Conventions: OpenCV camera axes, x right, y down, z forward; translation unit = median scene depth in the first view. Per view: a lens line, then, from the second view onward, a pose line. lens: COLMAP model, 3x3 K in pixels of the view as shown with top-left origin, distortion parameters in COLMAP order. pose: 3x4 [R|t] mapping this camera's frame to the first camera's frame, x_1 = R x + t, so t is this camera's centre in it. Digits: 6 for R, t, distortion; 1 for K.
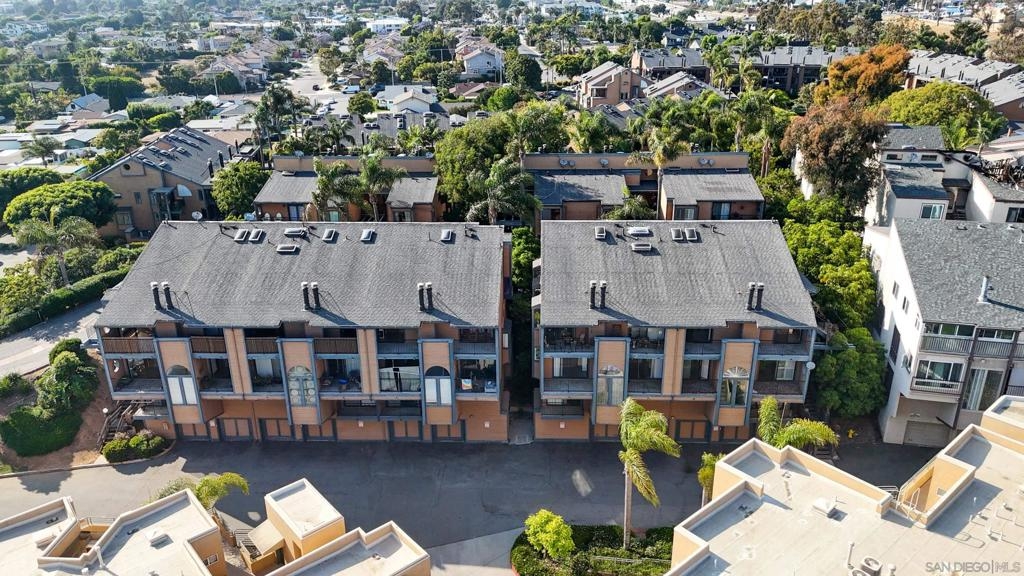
lens RADIAL K [[732.0, 0, 513.1], [0, 732.0, 281.6], [0, 0, 1]] dist [0.068746, -0.027697]
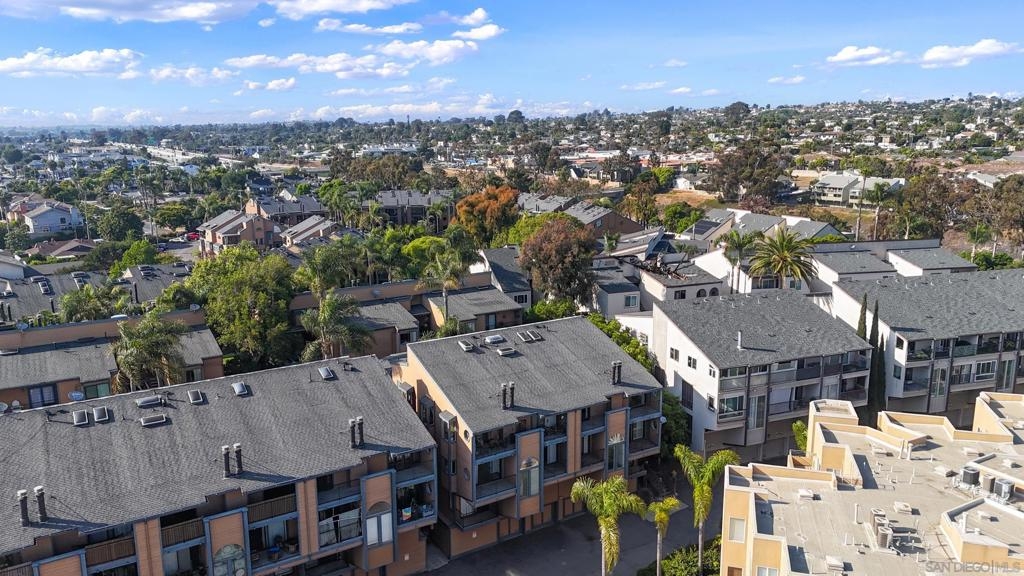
lens RADIAL K [[732.0, 0, 517.0], [0, 732.0, 287.8], [0, 0, 1]] dist [0.068746, -0.027697]
pose [[0.840968, -0.111774, 0.529415, -0.424784], [0.205448, 0.971119, -0.121322, -0.003025], [-0.500564, 0.210795, 0.839643, 0.033237]]
